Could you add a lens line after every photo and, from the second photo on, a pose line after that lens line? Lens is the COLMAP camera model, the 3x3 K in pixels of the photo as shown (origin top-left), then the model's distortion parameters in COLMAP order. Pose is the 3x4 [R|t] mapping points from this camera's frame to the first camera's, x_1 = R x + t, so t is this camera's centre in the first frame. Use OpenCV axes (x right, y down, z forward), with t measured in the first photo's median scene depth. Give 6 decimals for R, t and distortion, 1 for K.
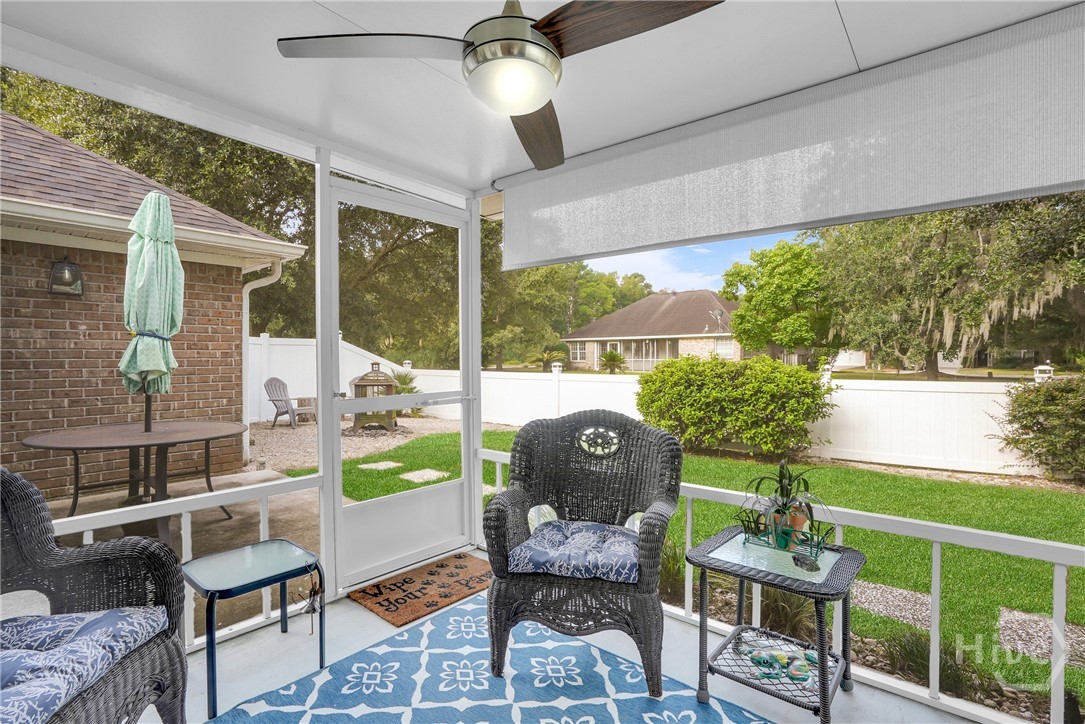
lens RADIAL K [[505.1, 0, 544.6], [0, 505.1, 360.7], [0, 0, 1]] dist [-0.057683, 0.024491]
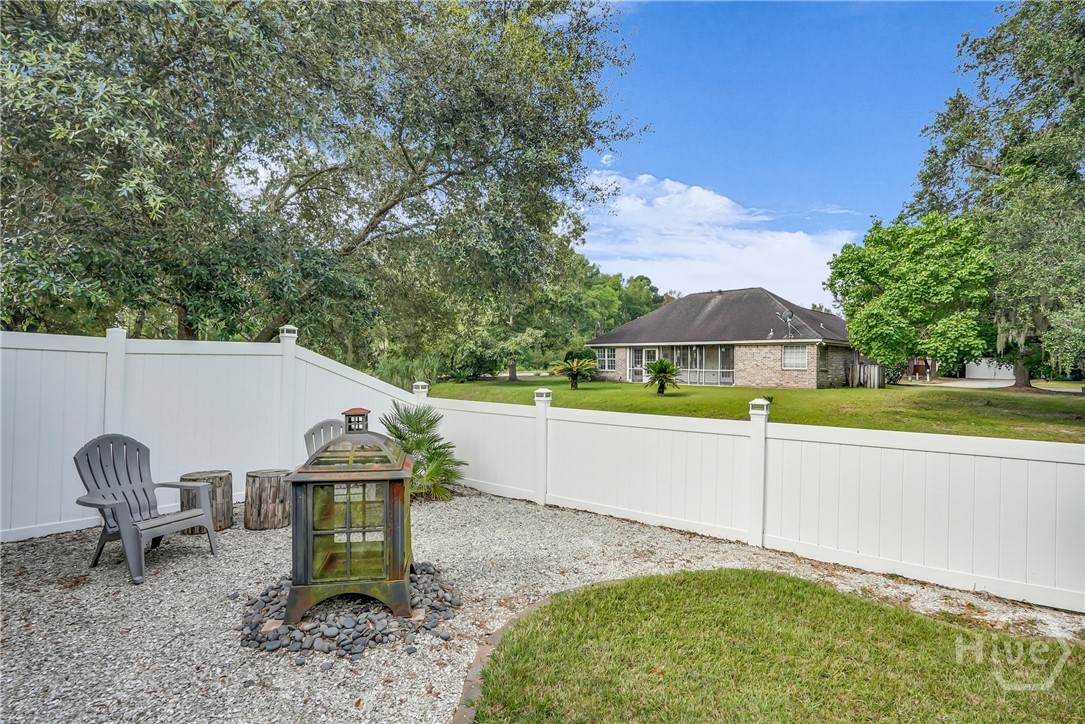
lens RADIAL K [[505.1, 0, 544.6], [0, 505.1, 360.7], [0, 0, 1]] dist [-0.057683, 0.024491]
pose [[0.999876, 0.008059, 0.013543, -0.055359], [-0.007936, 0.999927, -0.009104, -0.007791], [-0.013616, 0.008995, 0.999867, 0.169345]]
